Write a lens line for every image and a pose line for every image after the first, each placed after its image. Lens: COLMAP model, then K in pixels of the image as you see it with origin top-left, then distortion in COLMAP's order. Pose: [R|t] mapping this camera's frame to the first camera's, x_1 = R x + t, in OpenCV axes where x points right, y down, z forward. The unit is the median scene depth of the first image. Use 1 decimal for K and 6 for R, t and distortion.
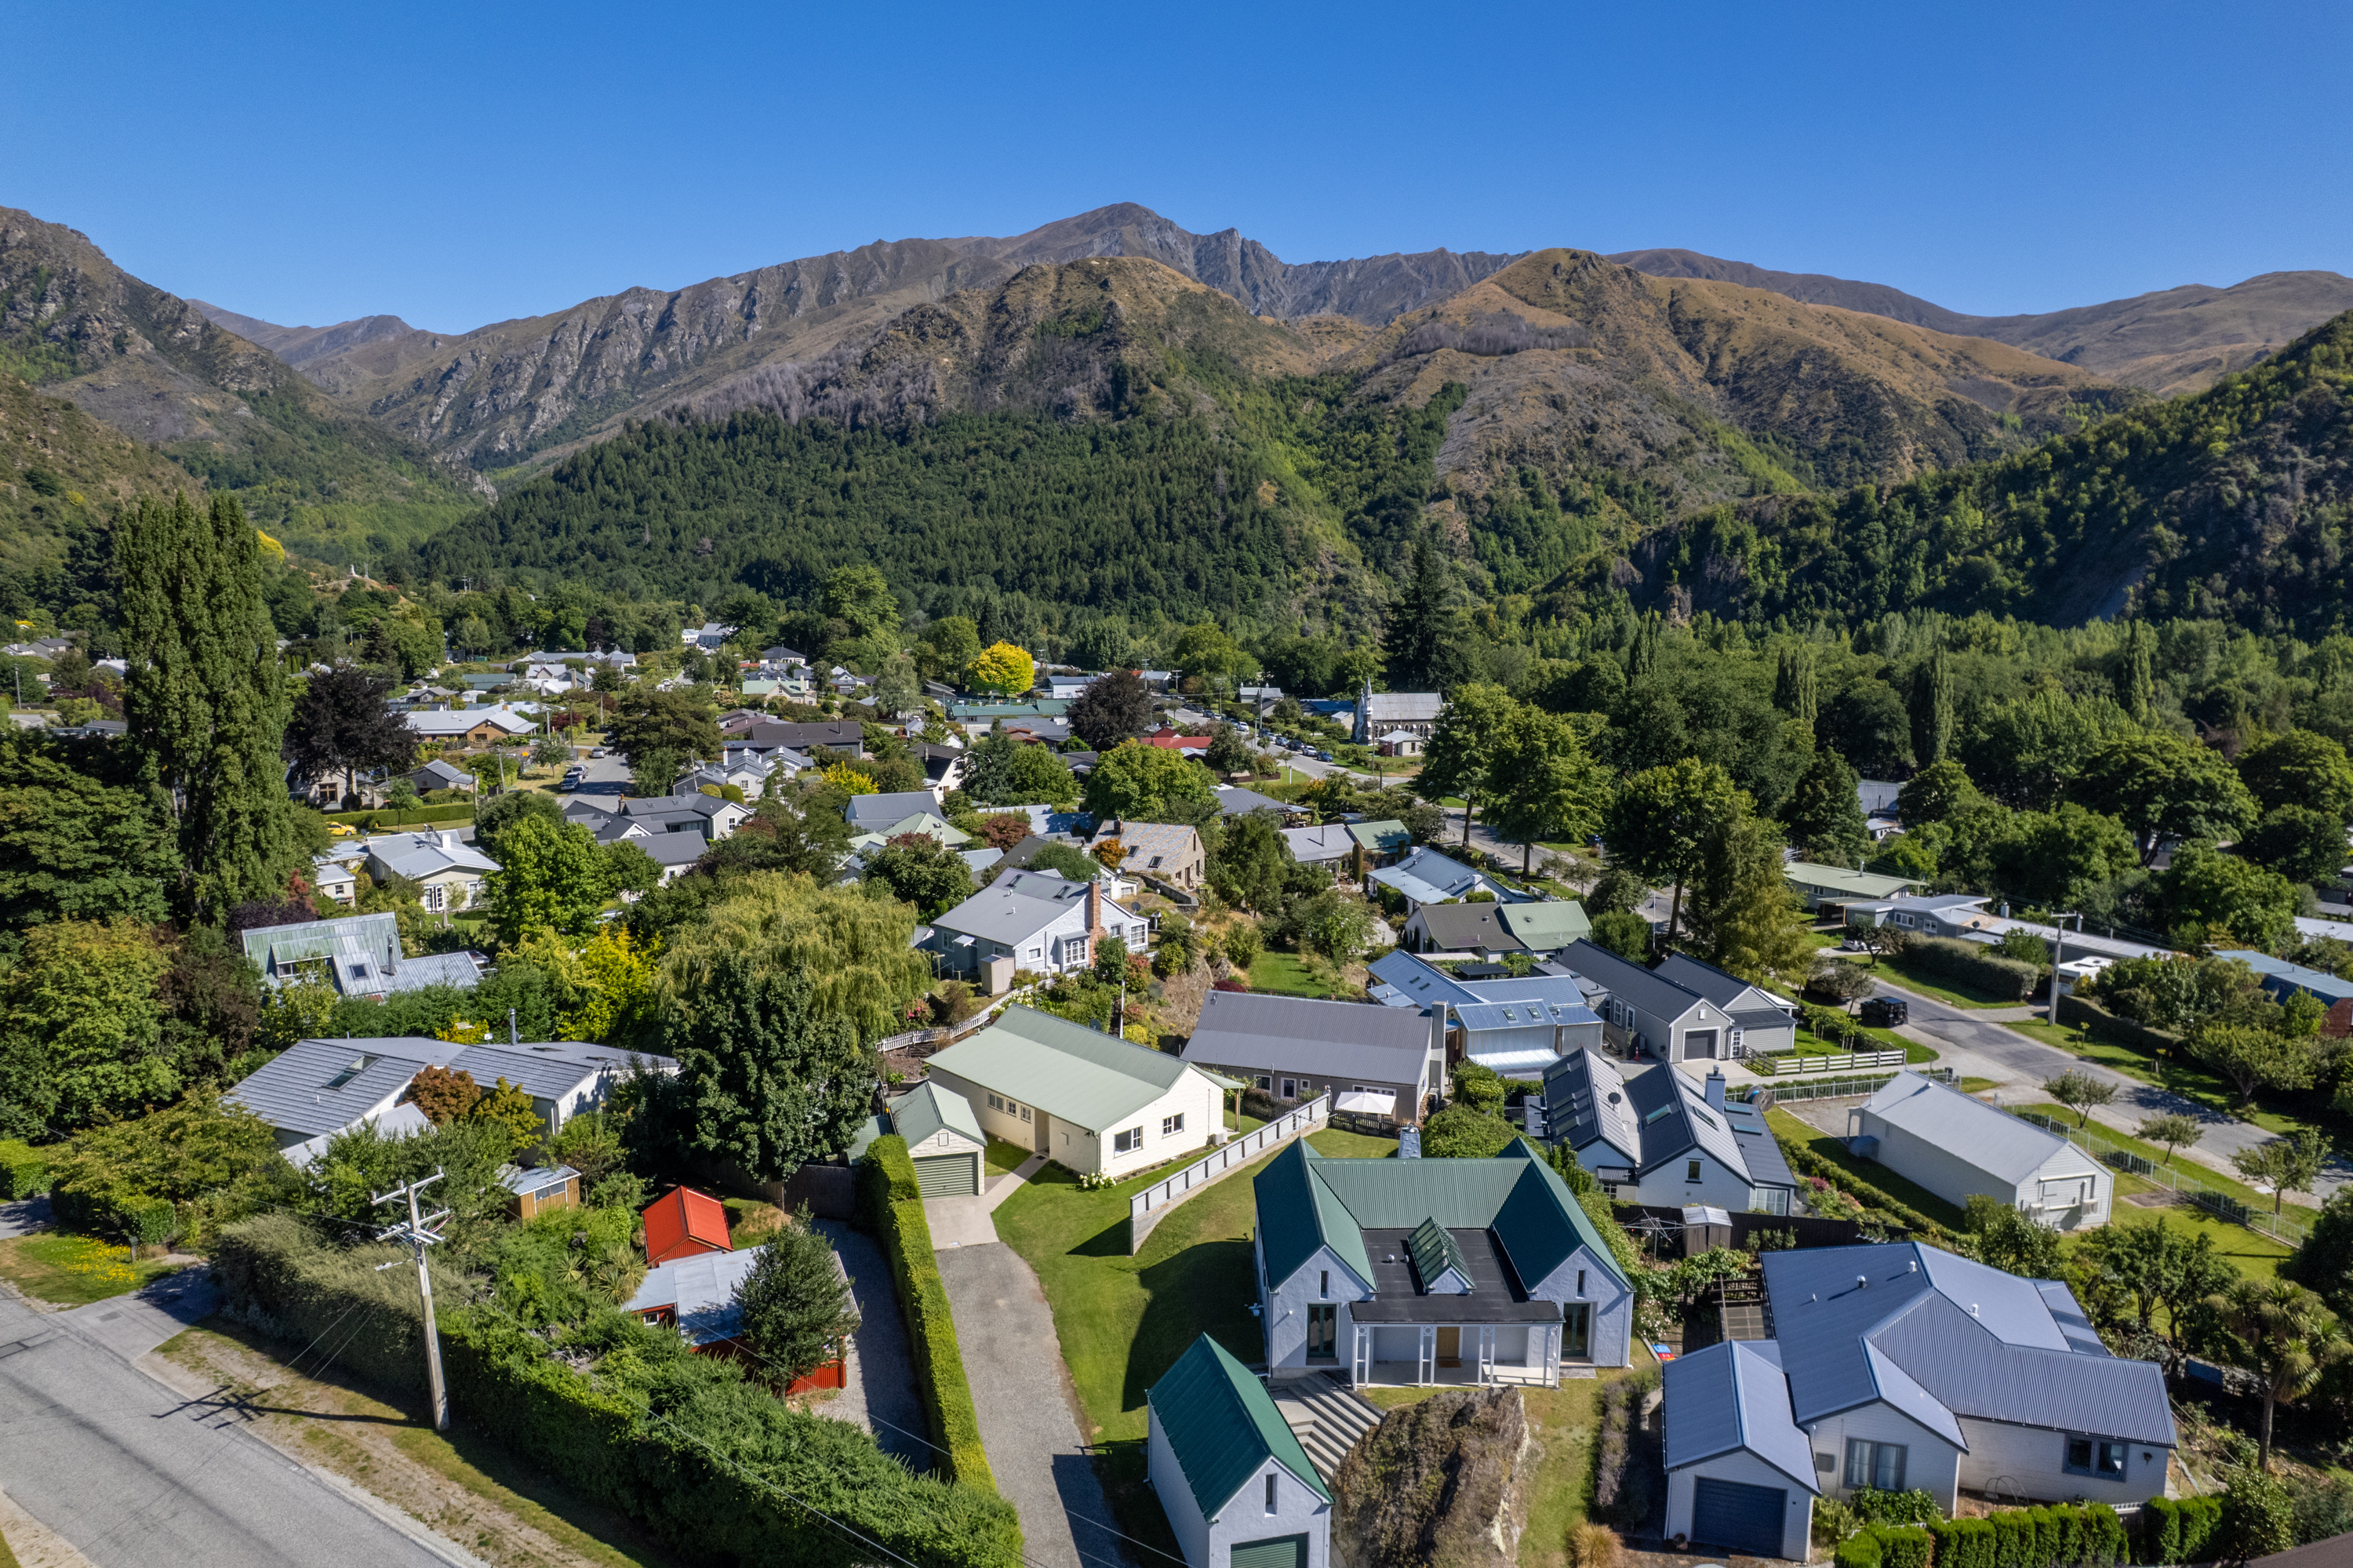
lens RADIAL K [[1655.3, 0, 1176.5], [0, 1655.3, 784.0], [0, 0, 1]] dist [-0.061174, 0.064340]
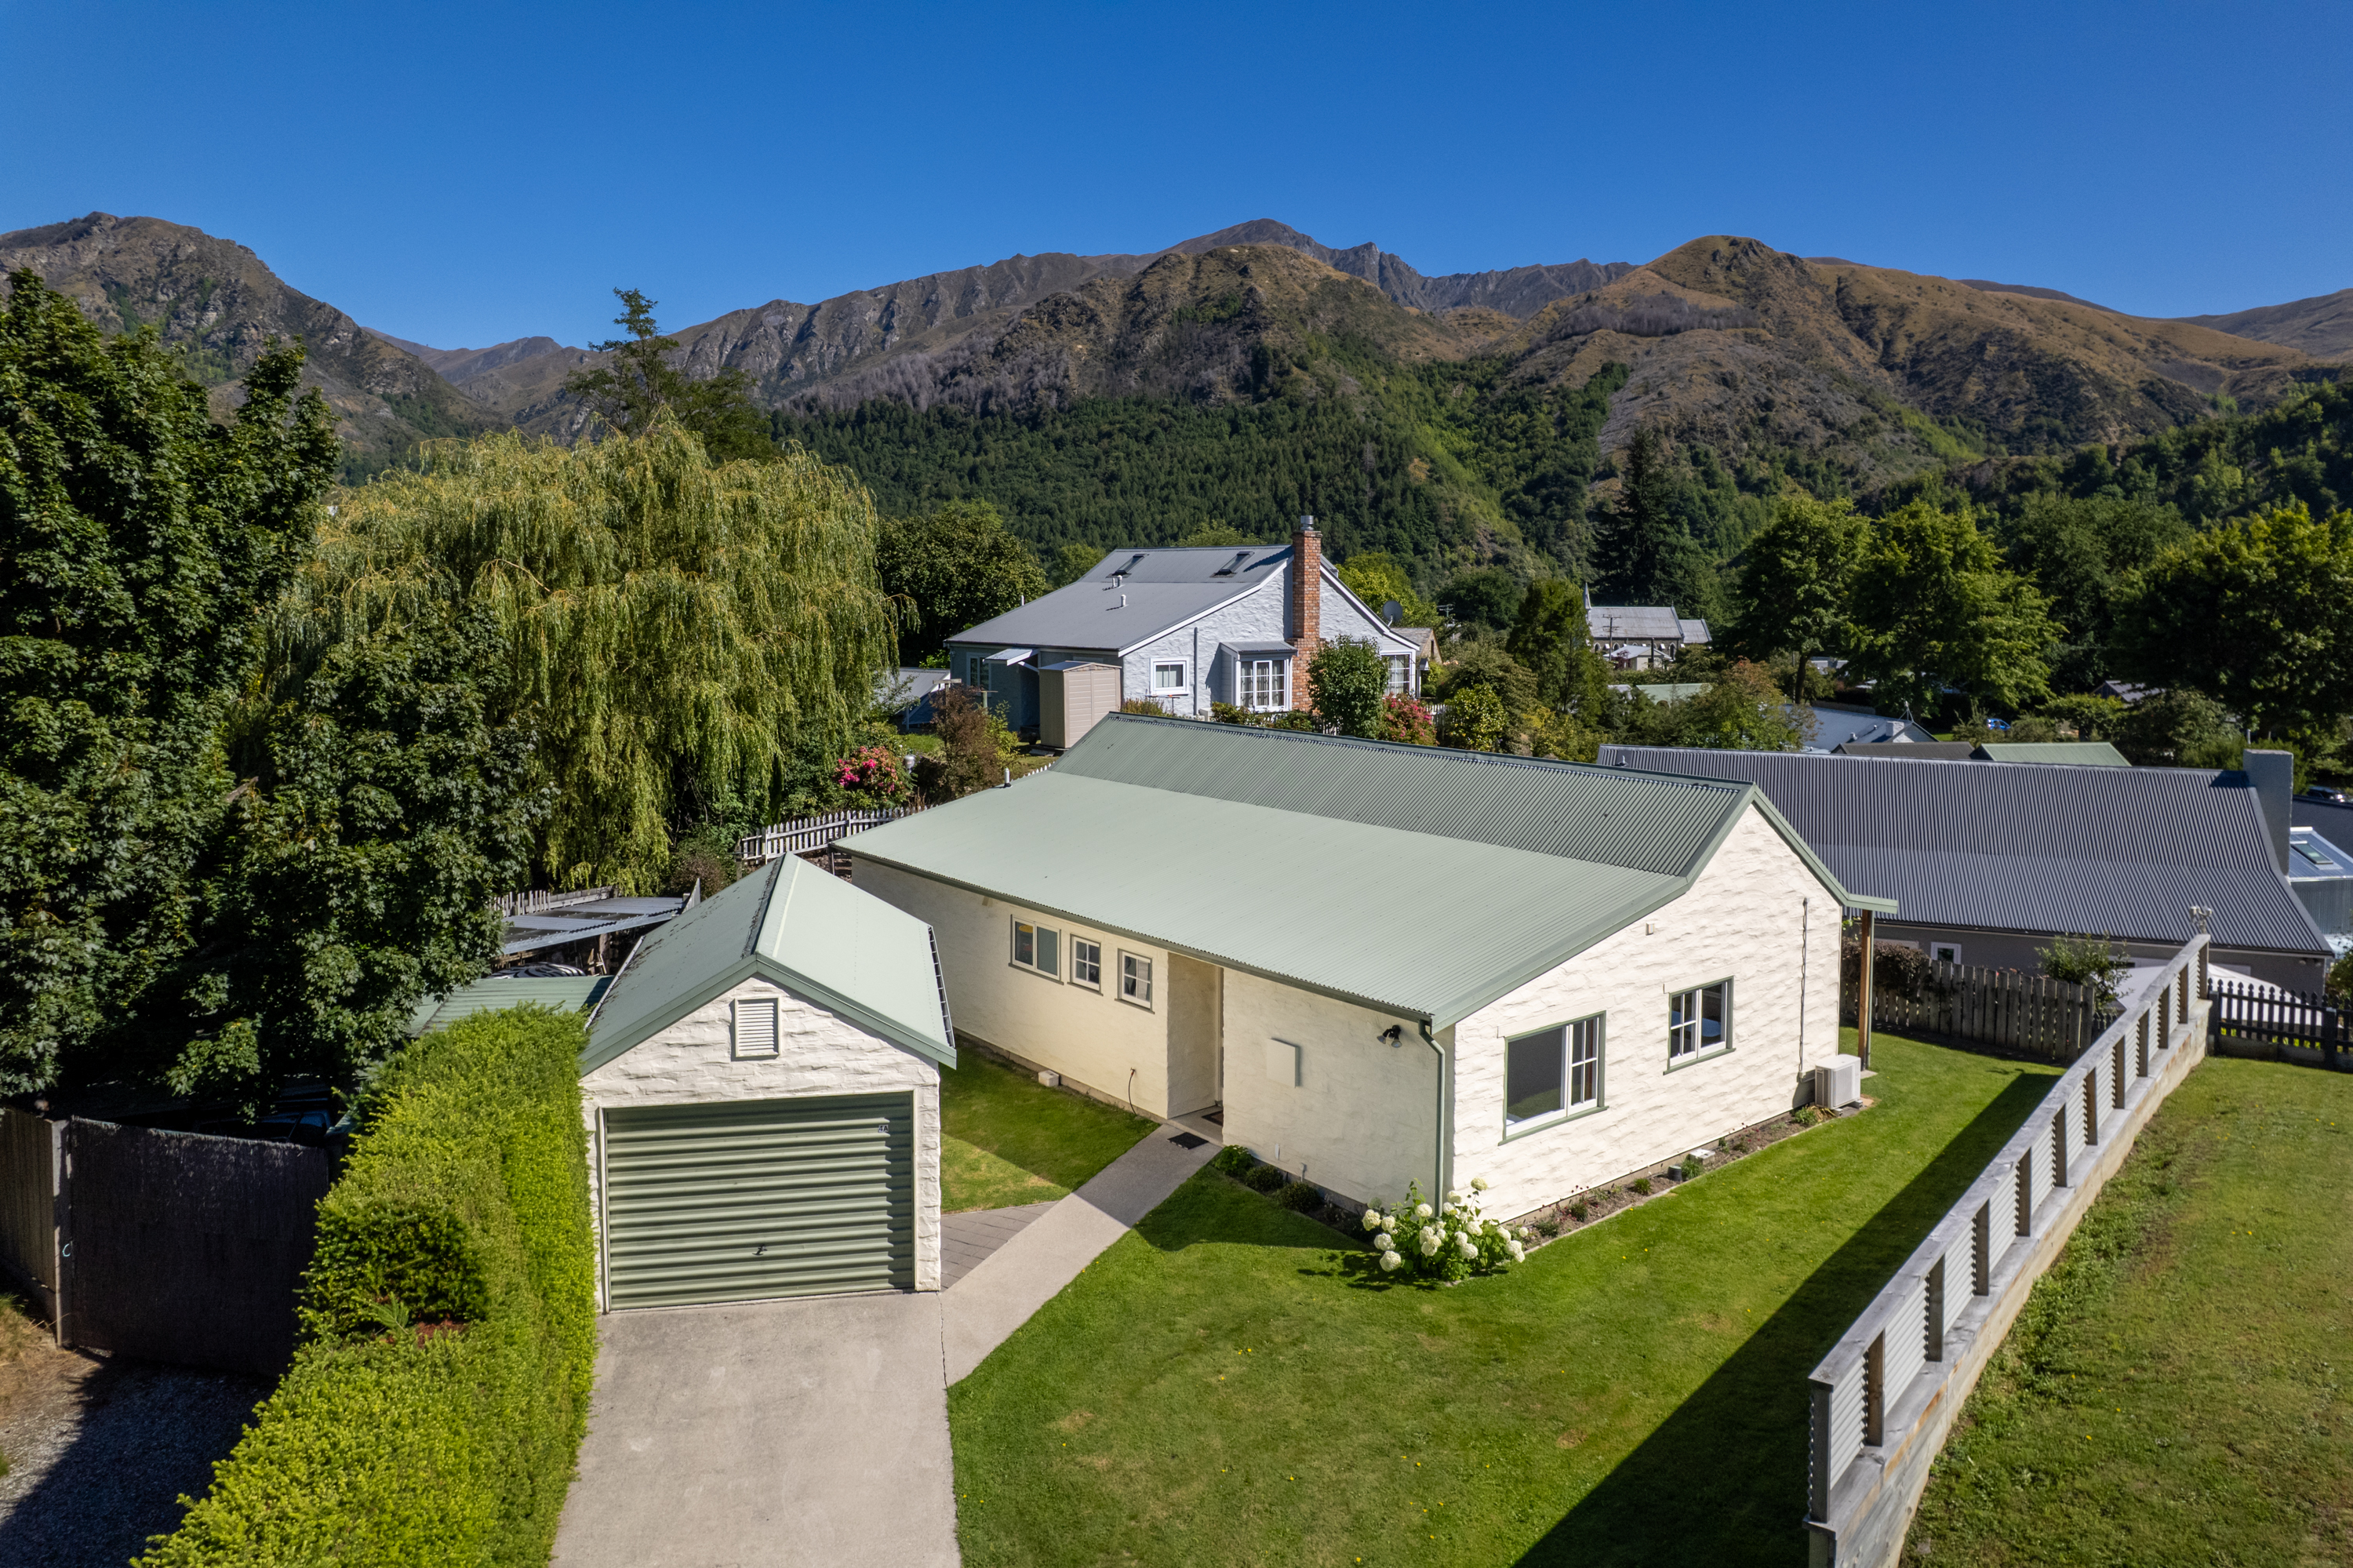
lens RADIAL K [[1528.2, 0, 1184.2], [0, 1528.2, 710.2], [0, 0, 1]] dist [-0.051272, 0.051547]
pose [[0.997215, 0.002874, -0.074530, -0.011897], [-0.009343, 0.996200, -0.086594, 0.032703], [0.073998, 0.087049, 0.993452, 0.137455]]
